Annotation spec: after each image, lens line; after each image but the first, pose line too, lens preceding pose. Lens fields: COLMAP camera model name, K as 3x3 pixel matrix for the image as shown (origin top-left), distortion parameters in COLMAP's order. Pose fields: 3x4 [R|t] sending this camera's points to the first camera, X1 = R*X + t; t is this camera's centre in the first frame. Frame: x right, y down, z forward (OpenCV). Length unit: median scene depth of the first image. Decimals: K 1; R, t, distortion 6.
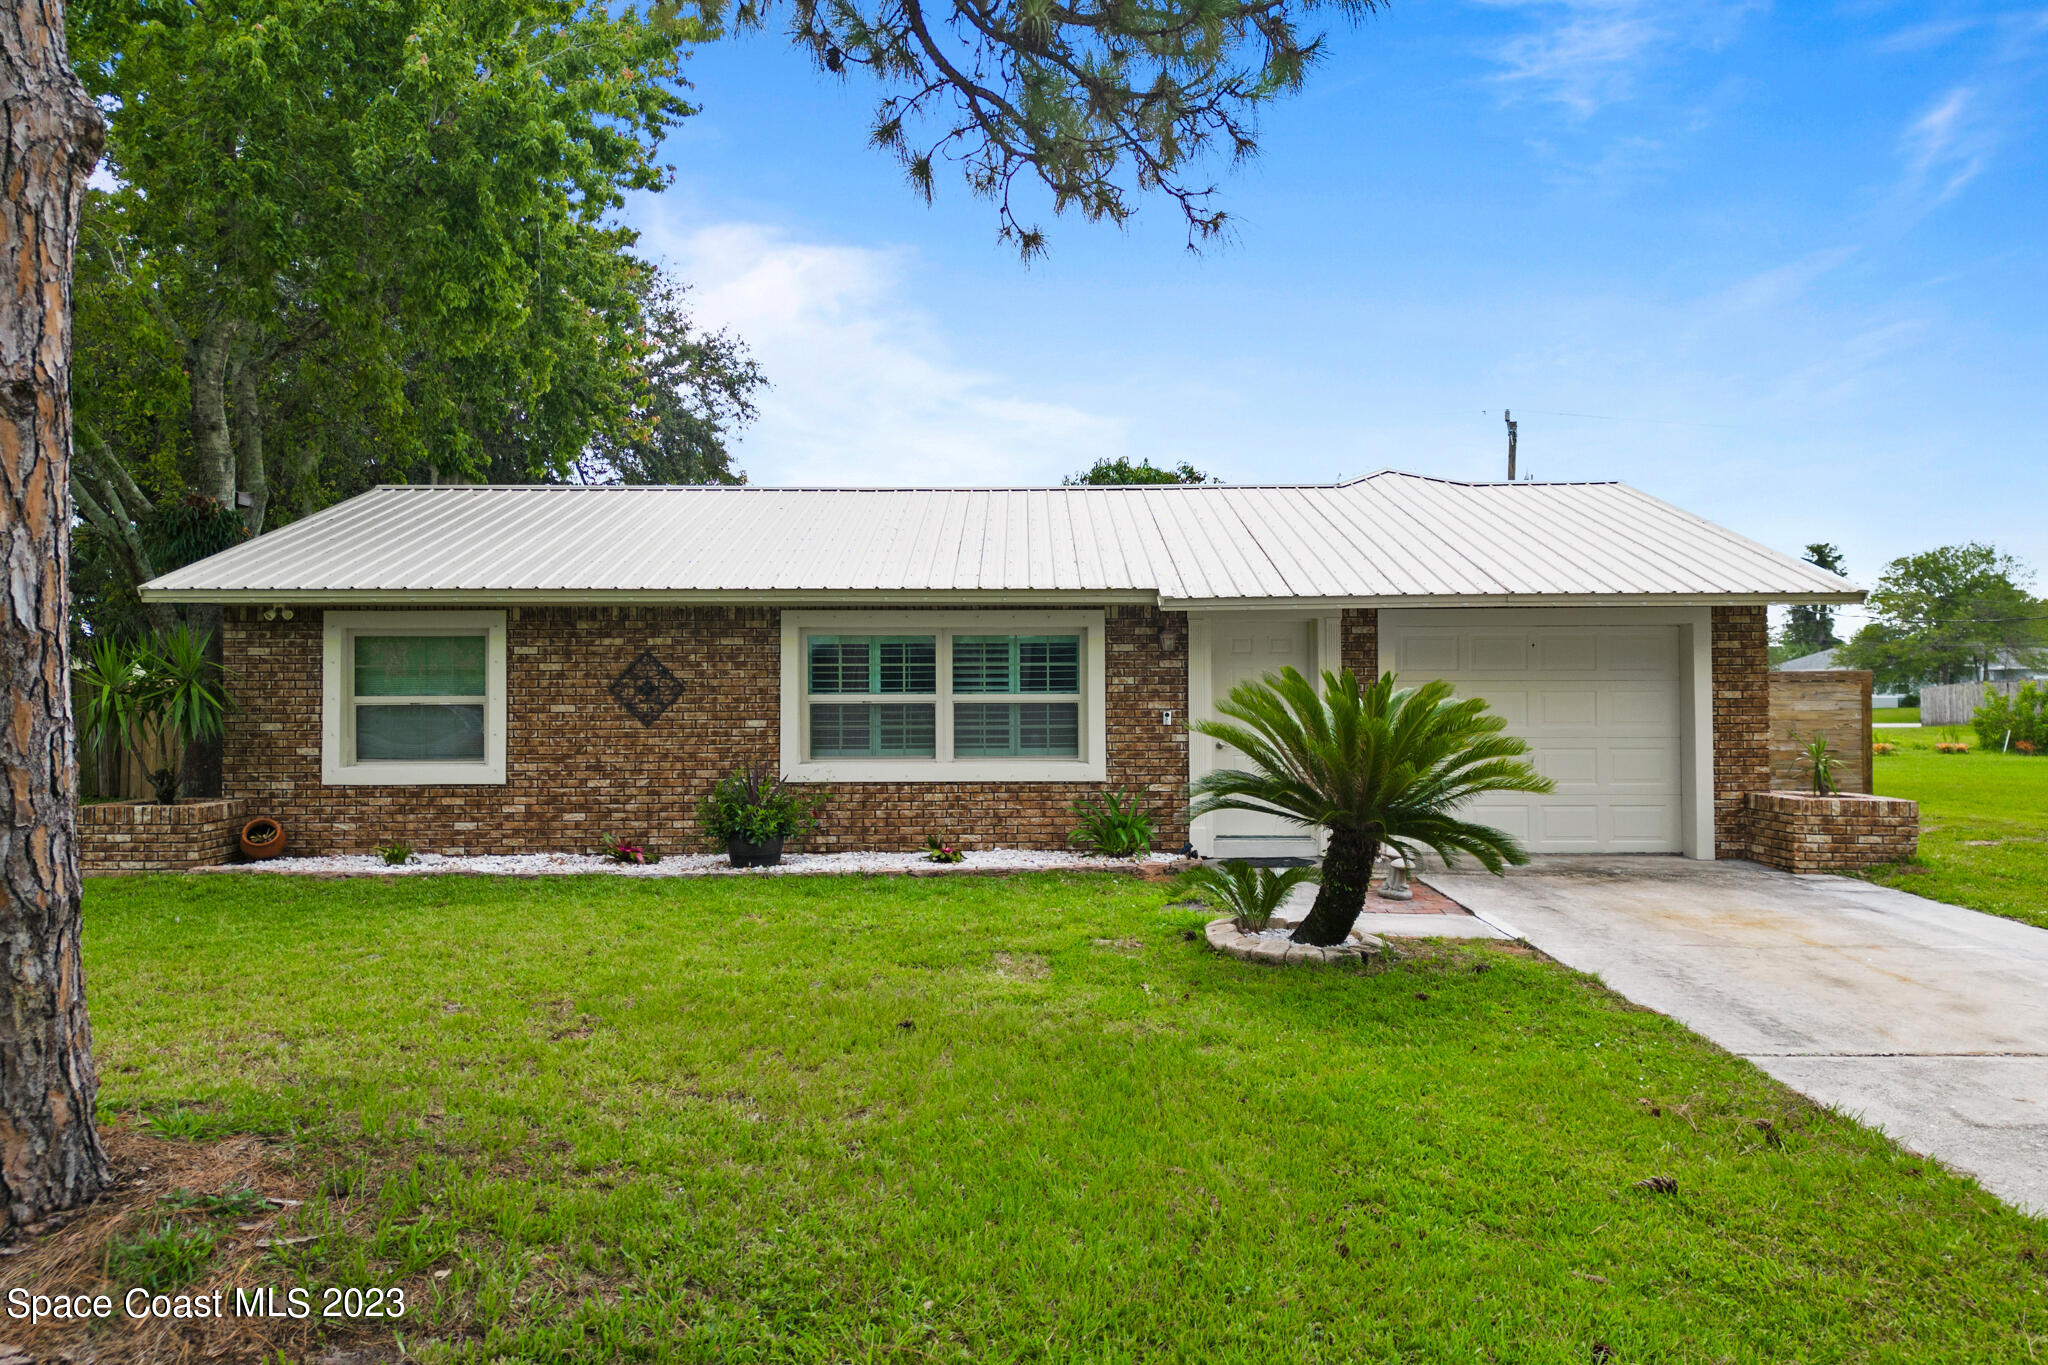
lens RADIAL K [[1436.0, 0, 1018.5], [0, 1436.0, 680.5], [0, 0, 1]] dist [0.088927, -0.094135]
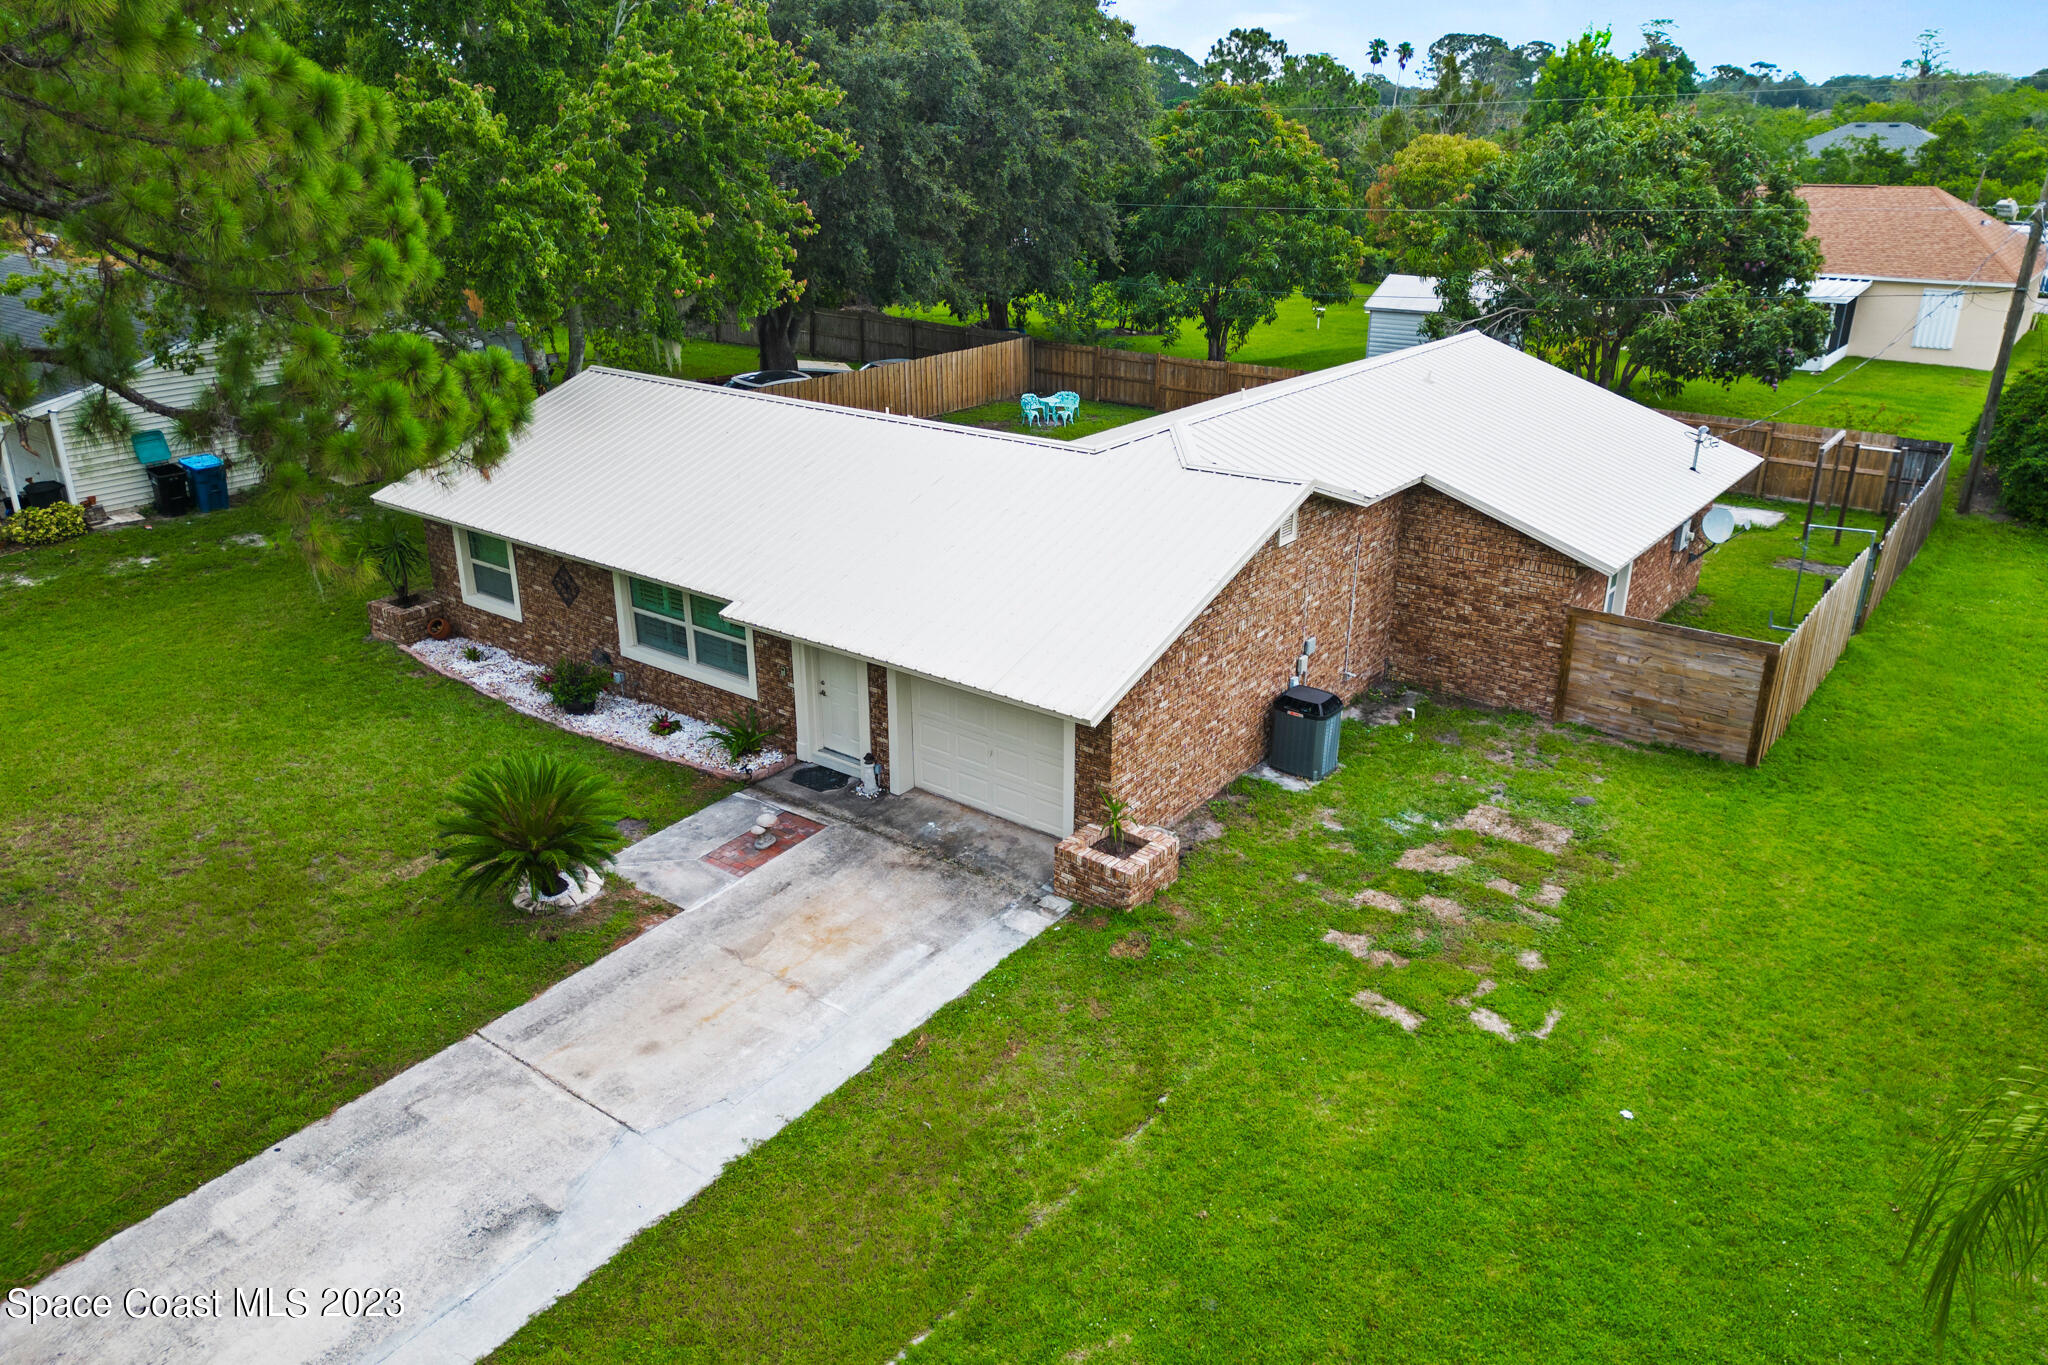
lens RADIAL K [[1436.0, 0, 1018.5], [0, 1436.0, 680.5], [0, 0, 1]] dist [0.088927, -0.094135]
pose [[0.792519, 0.222795, -0.567693, 1.145238], [0.006971, 0.927508, 0.373739, -0.519965], [0.609807, -0.300153, 0.733515, 0.050966]]
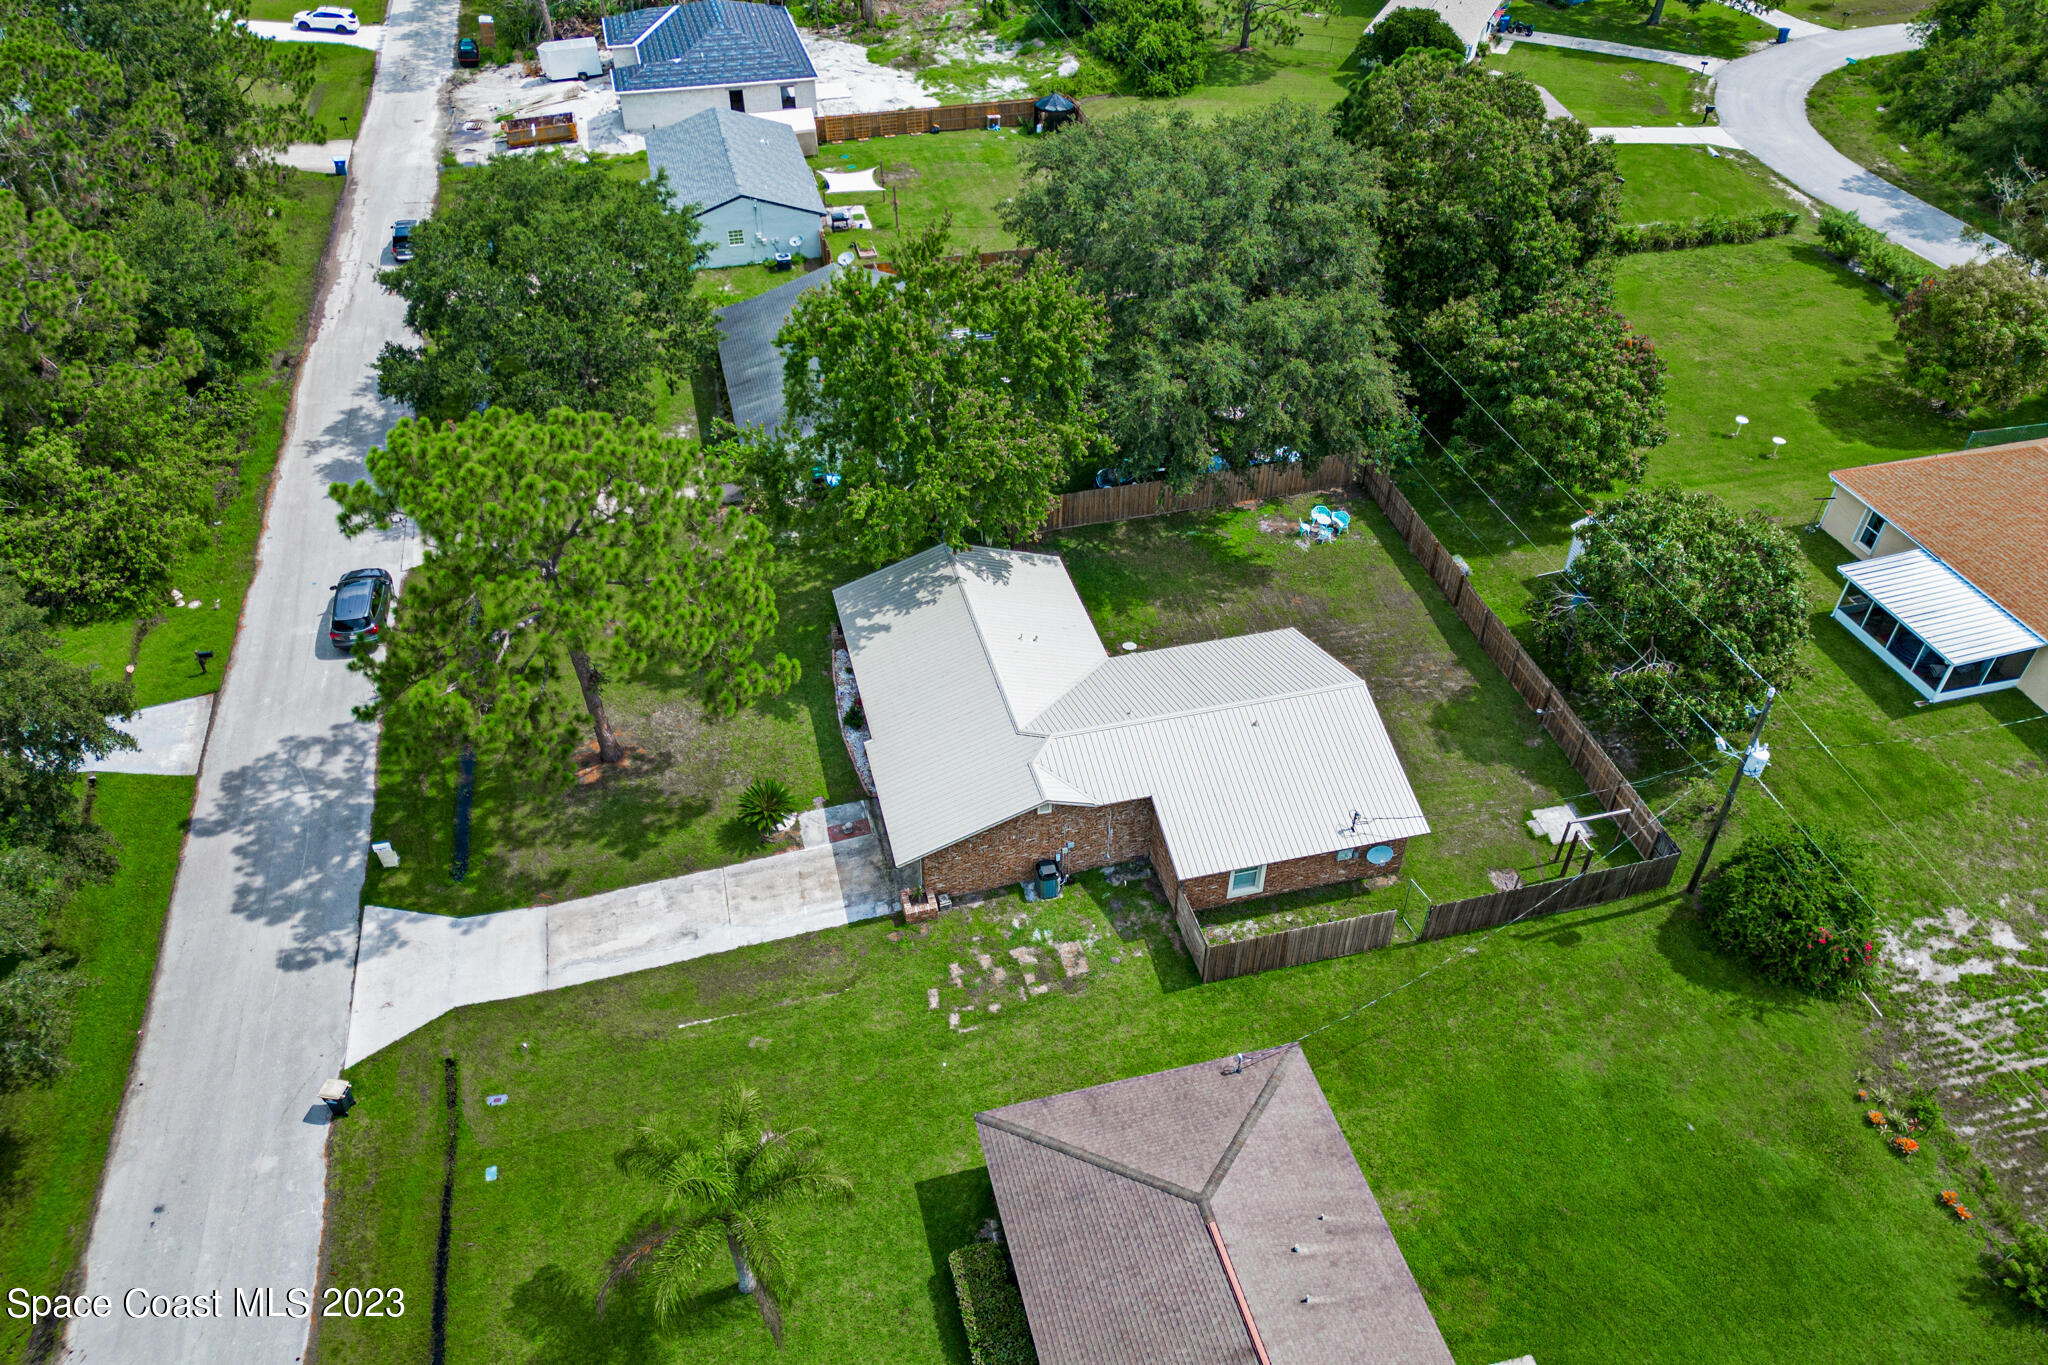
lens RADIAL K [[1436.0, 0, 1018.5], [0, 1436.0, 680.5], [0, 0, 1]] dist [0.088927, -0.094135]
pose [[0.257328, 0.628387, -0.734106, 2.834126], [0.006138, 0.758611, 0.651515, -2.603293], [0.966305, -0.172159, 0.191355, 0.637044]]
